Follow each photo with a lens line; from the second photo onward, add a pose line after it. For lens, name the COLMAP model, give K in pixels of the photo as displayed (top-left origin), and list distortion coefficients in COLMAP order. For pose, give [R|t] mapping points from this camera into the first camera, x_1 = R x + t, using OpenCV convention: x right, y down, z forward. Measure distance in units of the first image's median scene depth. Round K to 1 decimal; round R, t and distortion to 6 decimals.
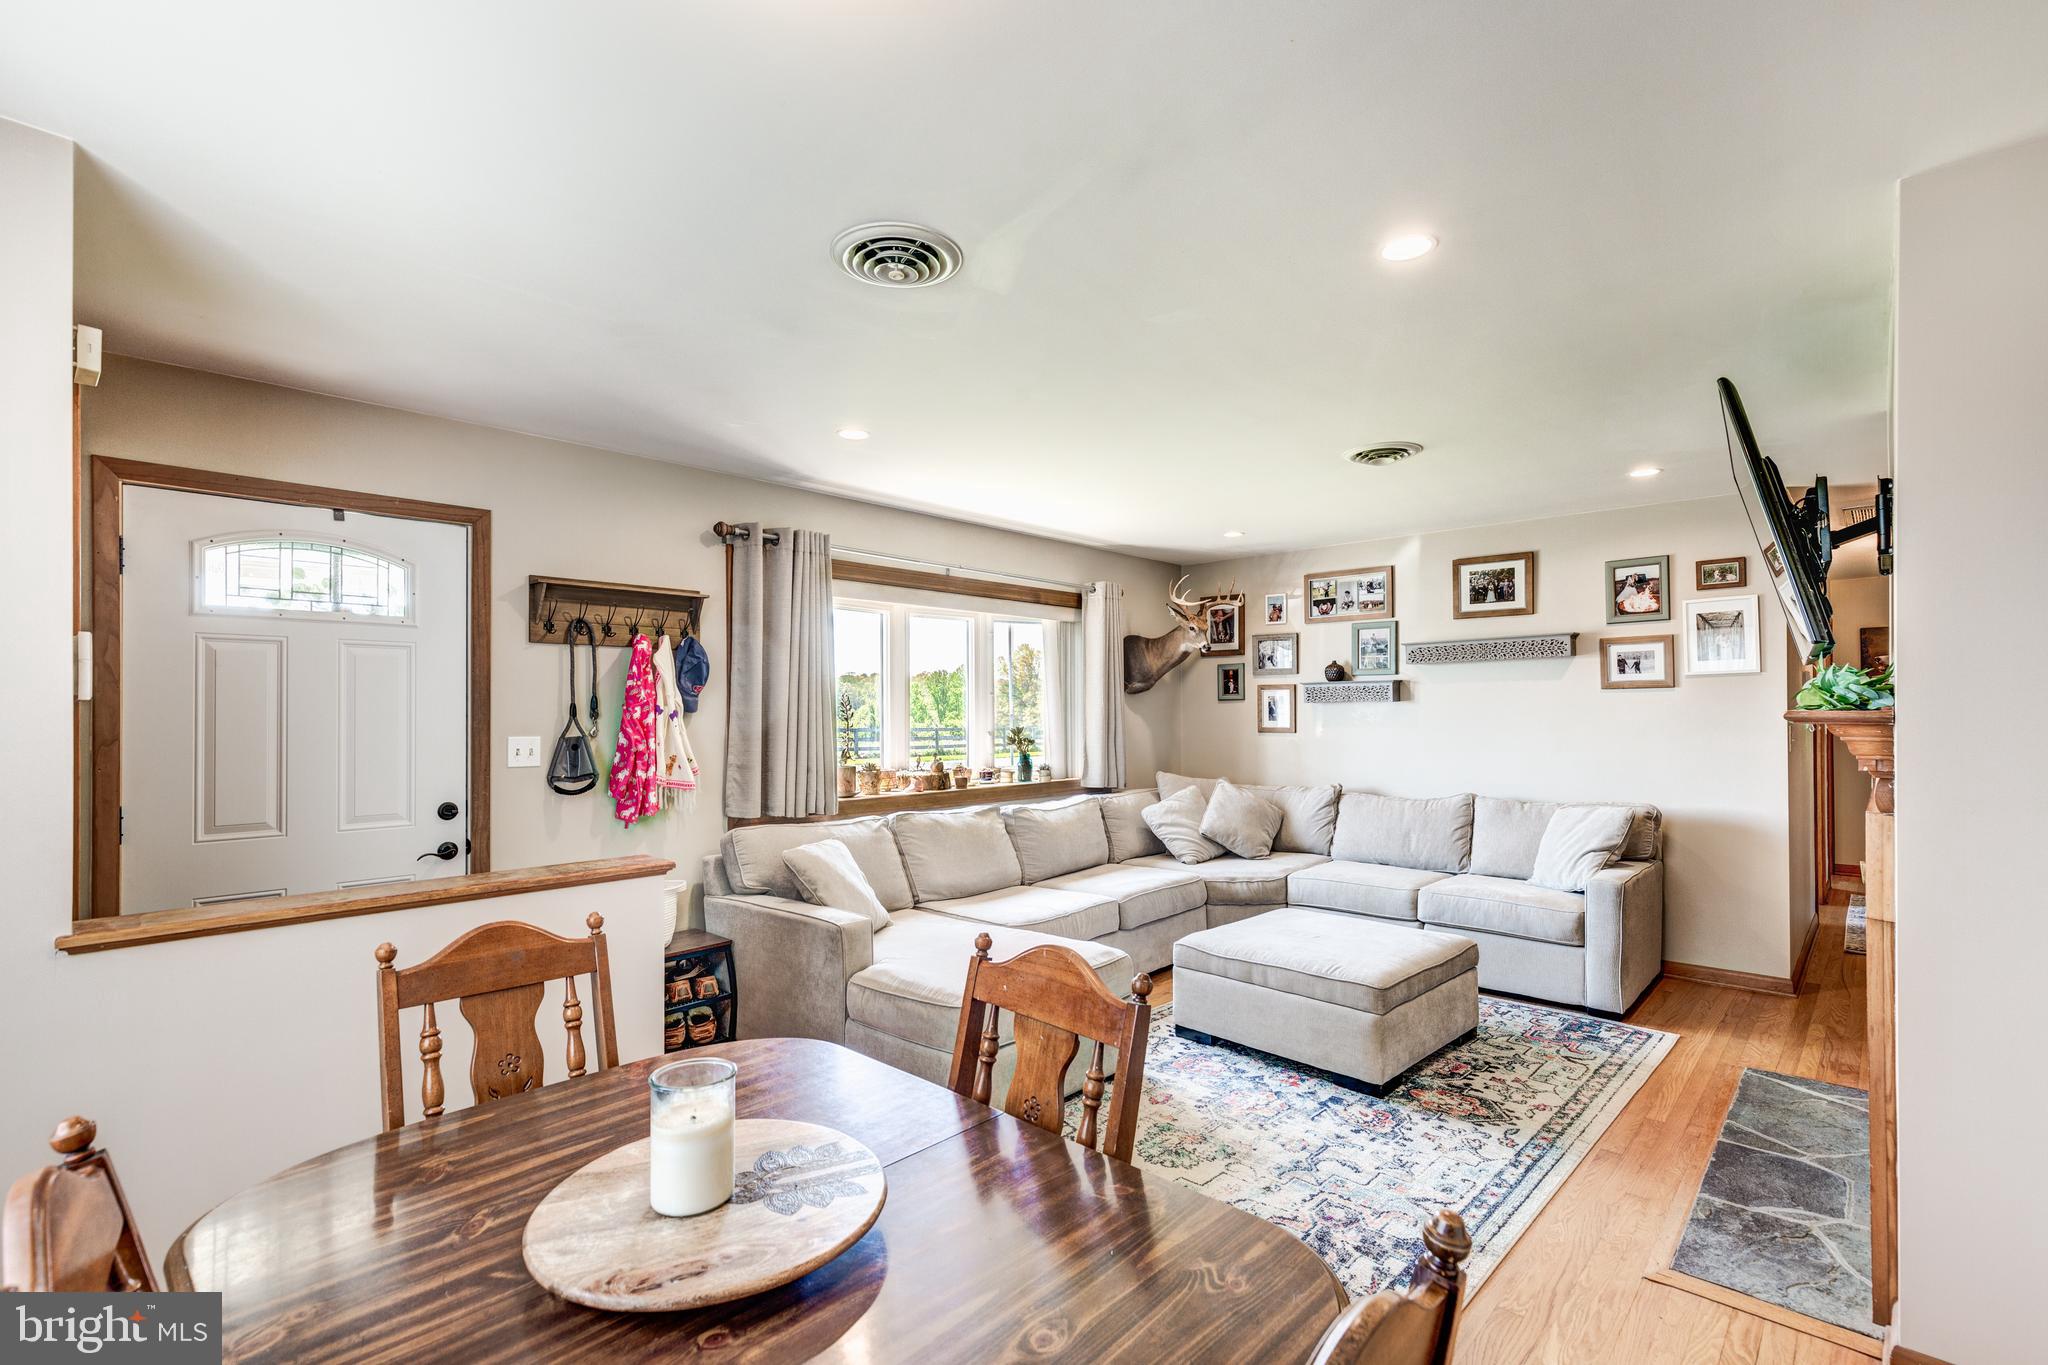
lens RADIAL K [[938.9, 0, 1005.0], [0, 938.9, 688.2], [0, 0, 1]] dist [0.009911, -0.000984]
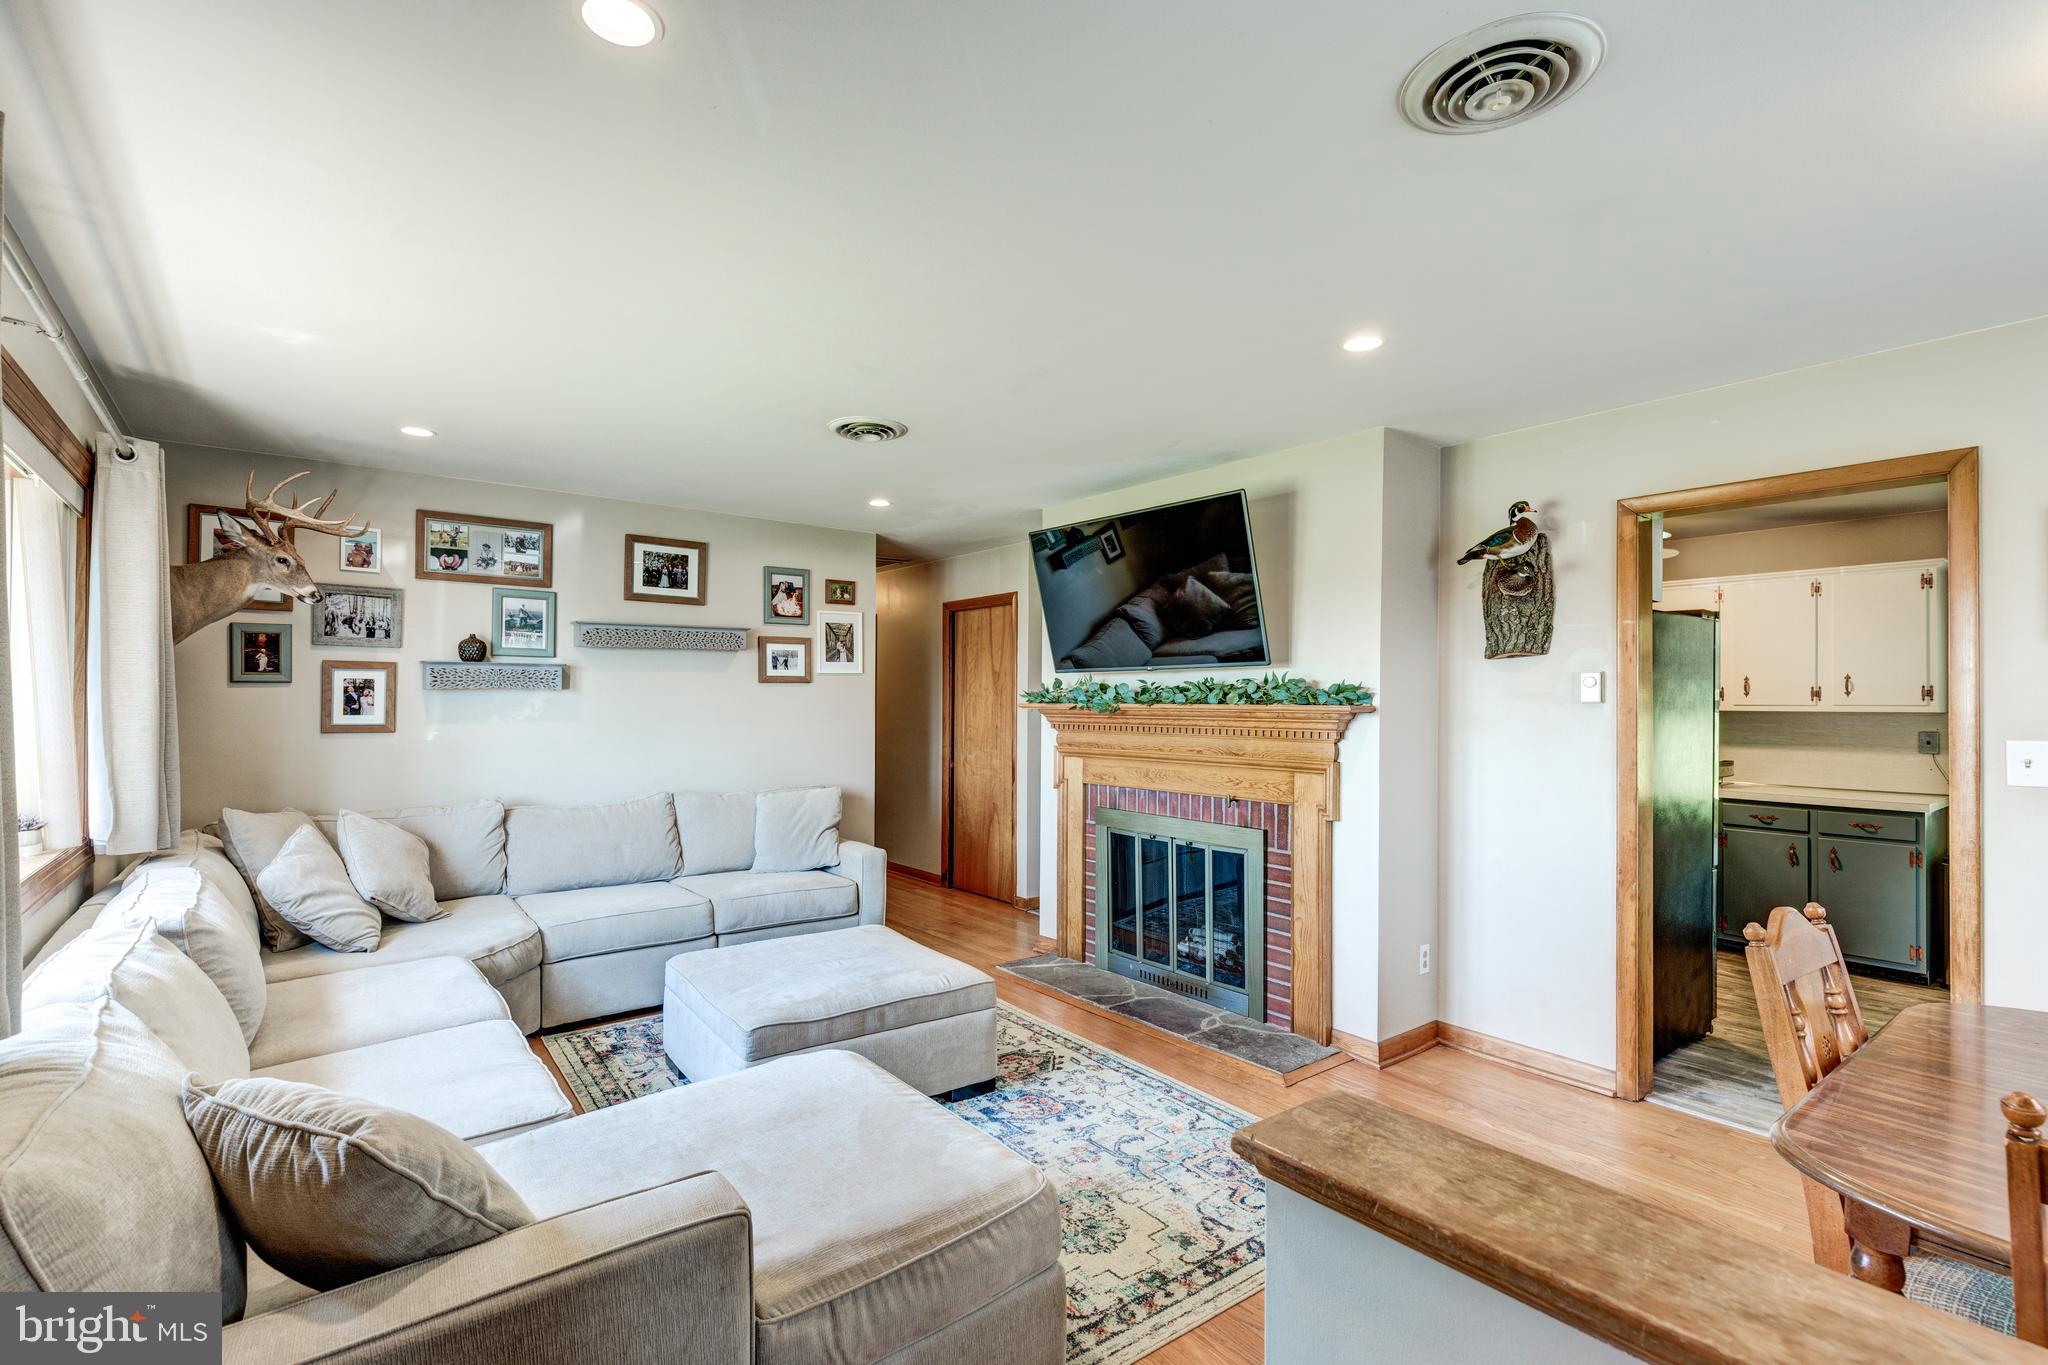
lens RADIAL K [[938.9, 0, 1005.0], [0, 938.9, 688.2], [0, 0, 1]] dist [0.009911, -0.000984]
pose [[0.149681, 0.020155, 0.988529, -0.418957], [-0.028485, 0.999465, -0.016064, 0.017632], [-0.988324, -0.025754, 0.150175, 0.600796]]
